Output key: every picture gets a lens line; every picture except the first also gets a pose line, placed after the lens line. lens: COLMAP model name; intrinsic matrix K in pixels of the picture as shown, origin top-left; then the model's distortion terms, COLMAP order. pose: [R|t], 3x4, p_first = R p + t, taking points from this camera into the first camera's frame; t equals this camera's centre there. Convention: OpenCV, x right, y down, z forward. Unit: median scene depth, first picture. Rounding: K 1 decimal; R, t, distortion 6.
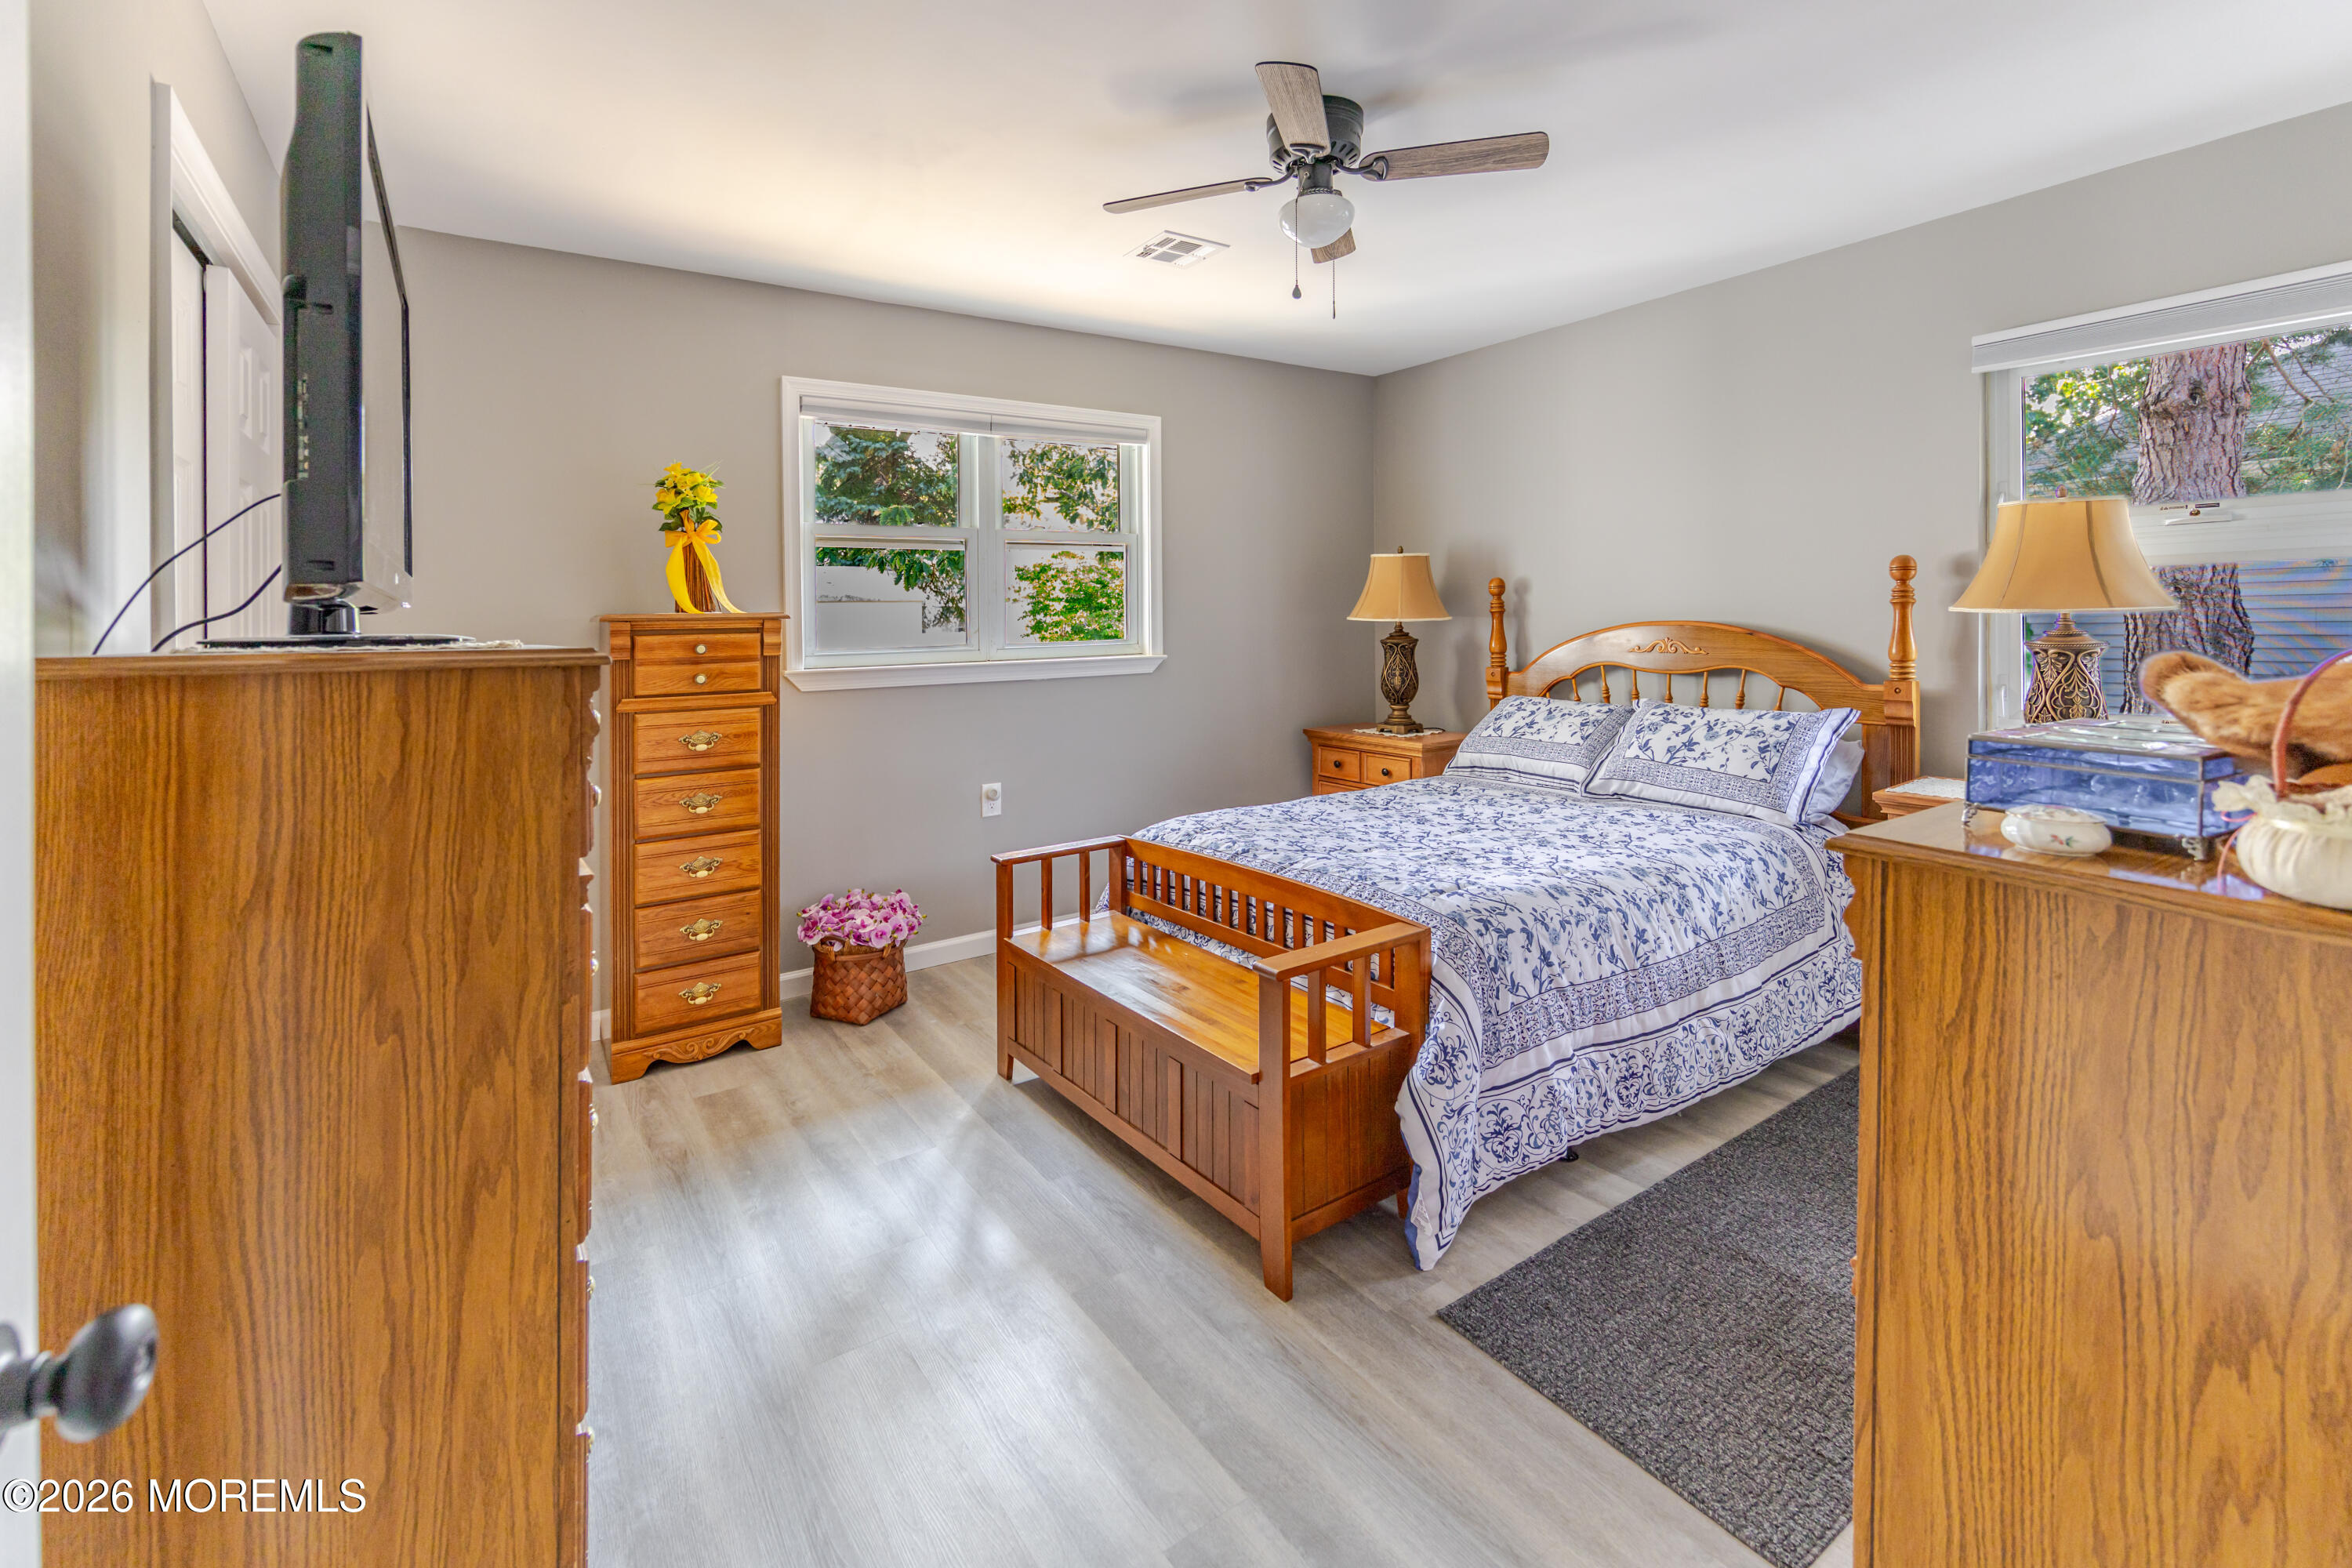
lens RADIAL K [[1043.5, 0, 1175.3], [0, 1043.5, 582.8], [0, 0, 1]] dist [-0.000270, -0.000376]
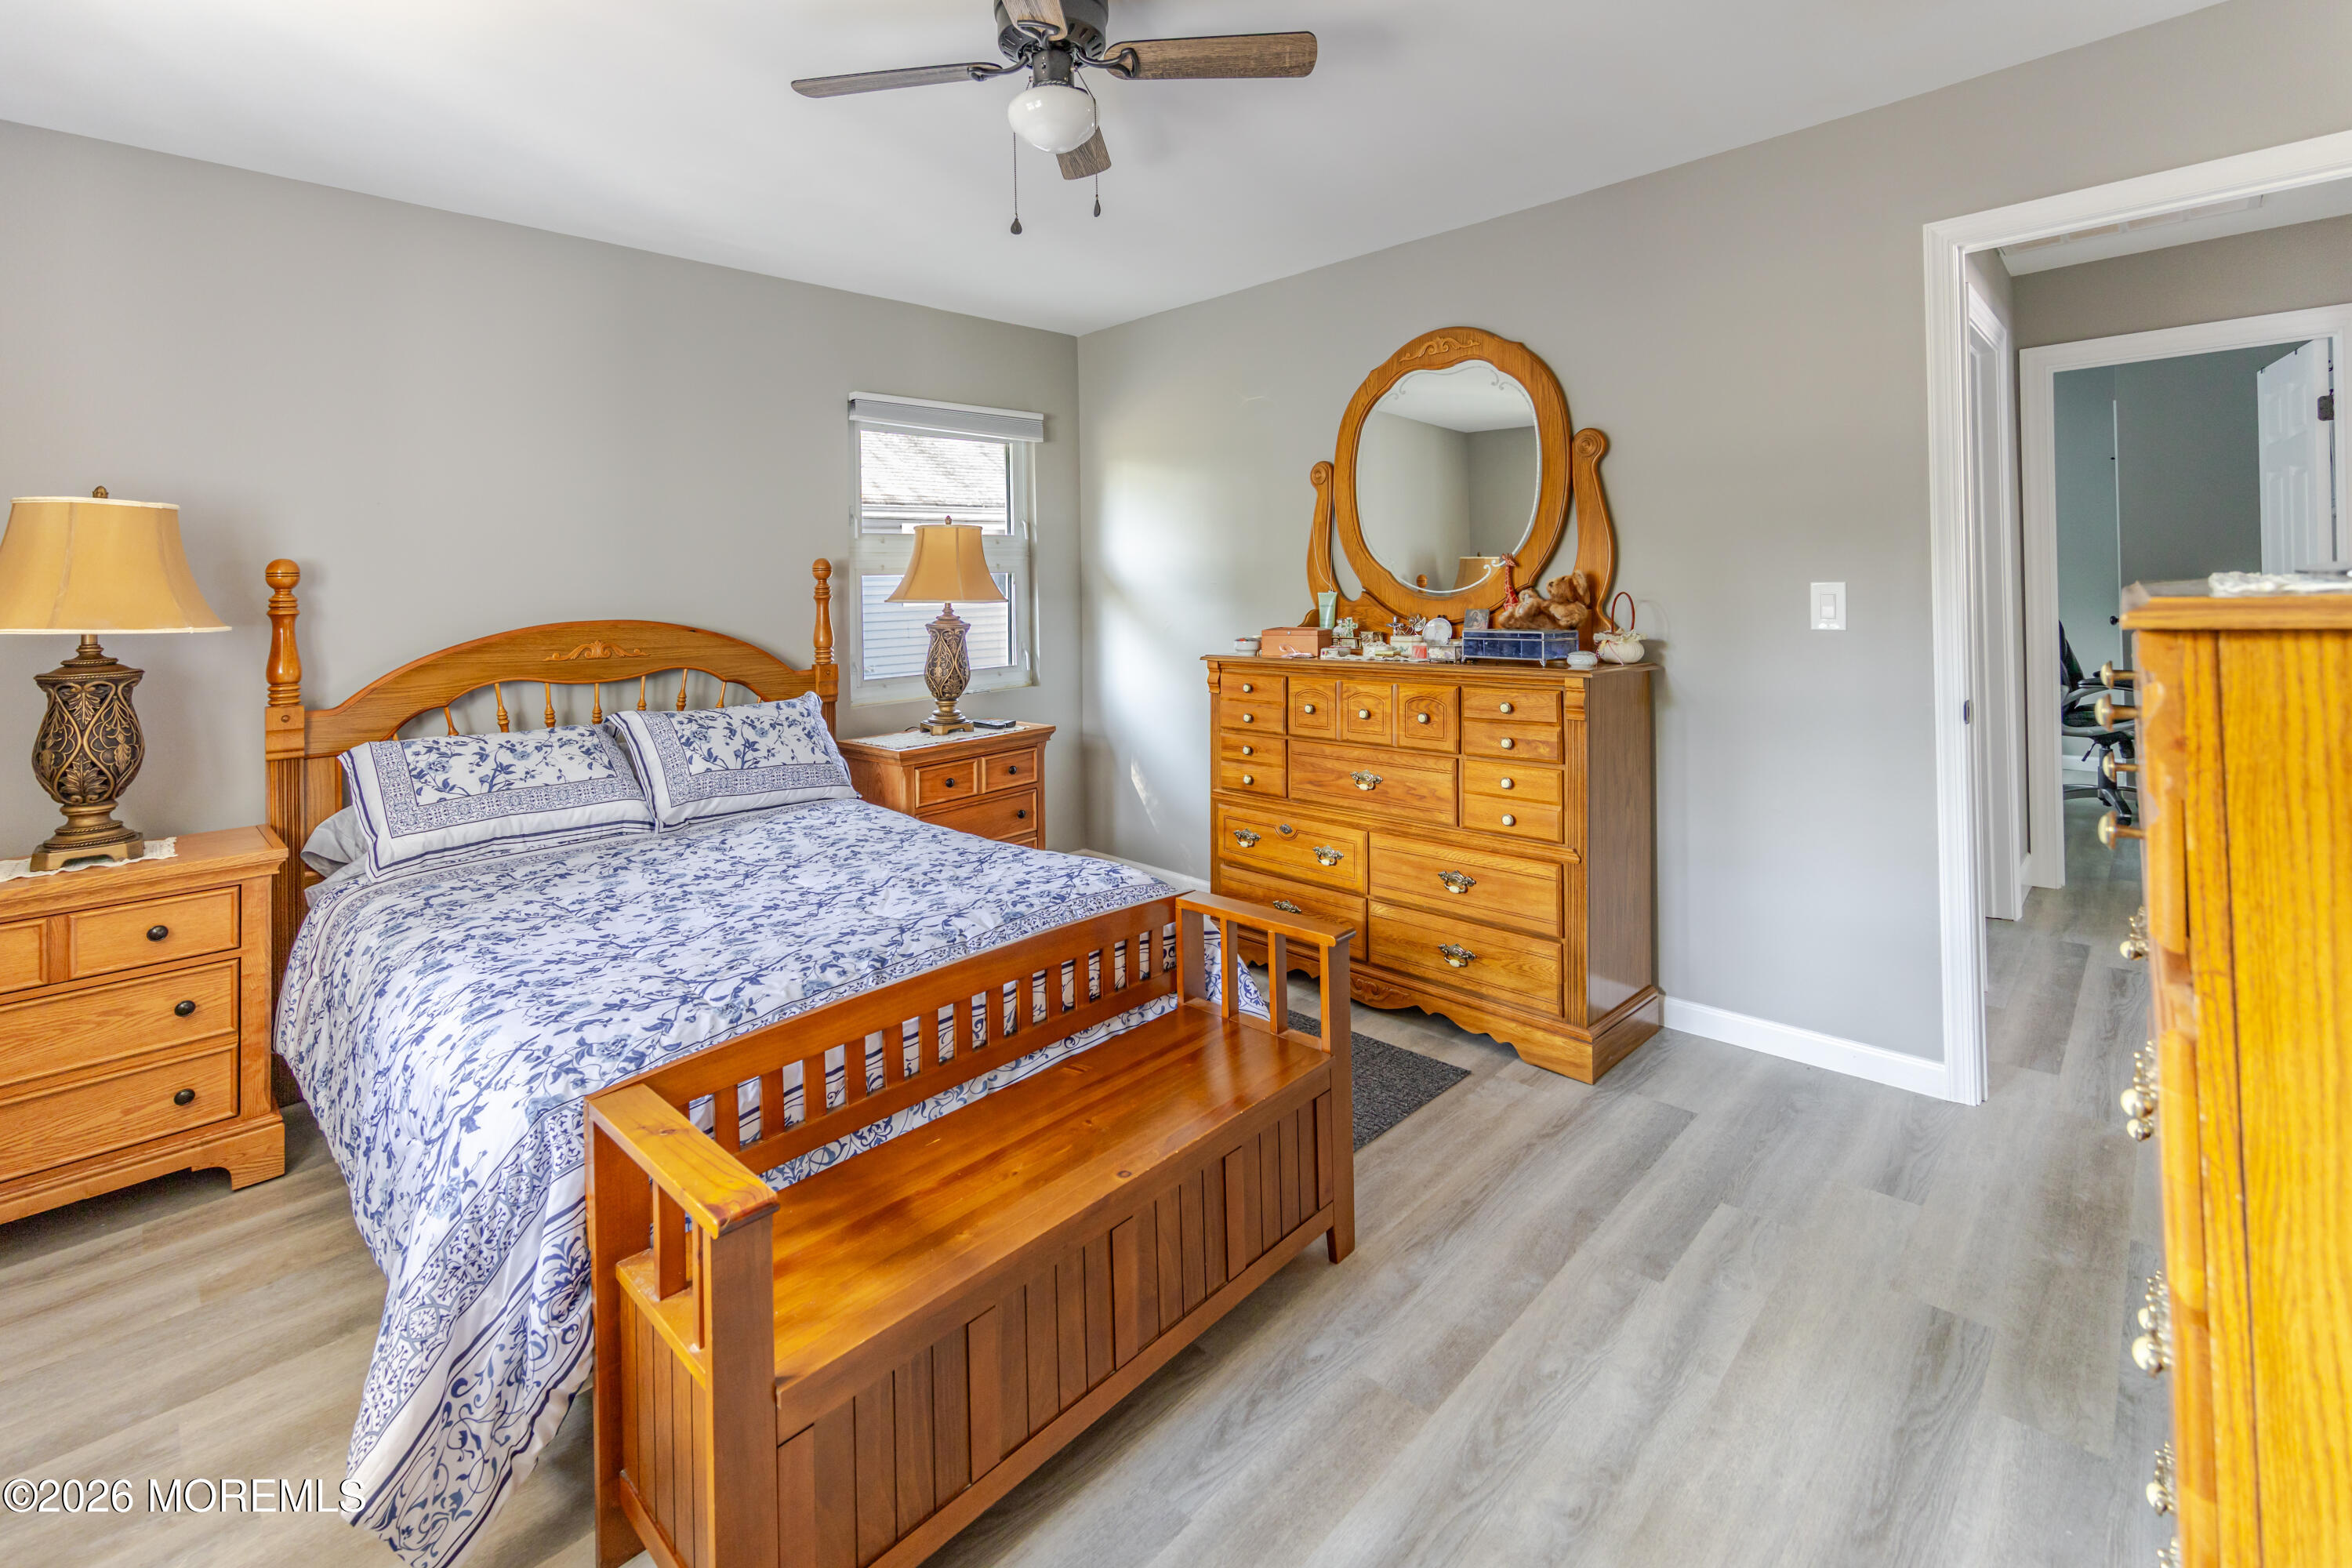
lens RADIAL K [[1043.5, 0, 1175.3], [0, 1043.5, 582.8], [0, 0, 1]] dist [-0.000270, -0.000376]
pose [[-0.207872, 0.032918, 0.977602, -0.543673], [0.001536, 0.999443, -0.033326, 0.041312], [-0.978155, -0.005426, -0.207806, 0.854673]]
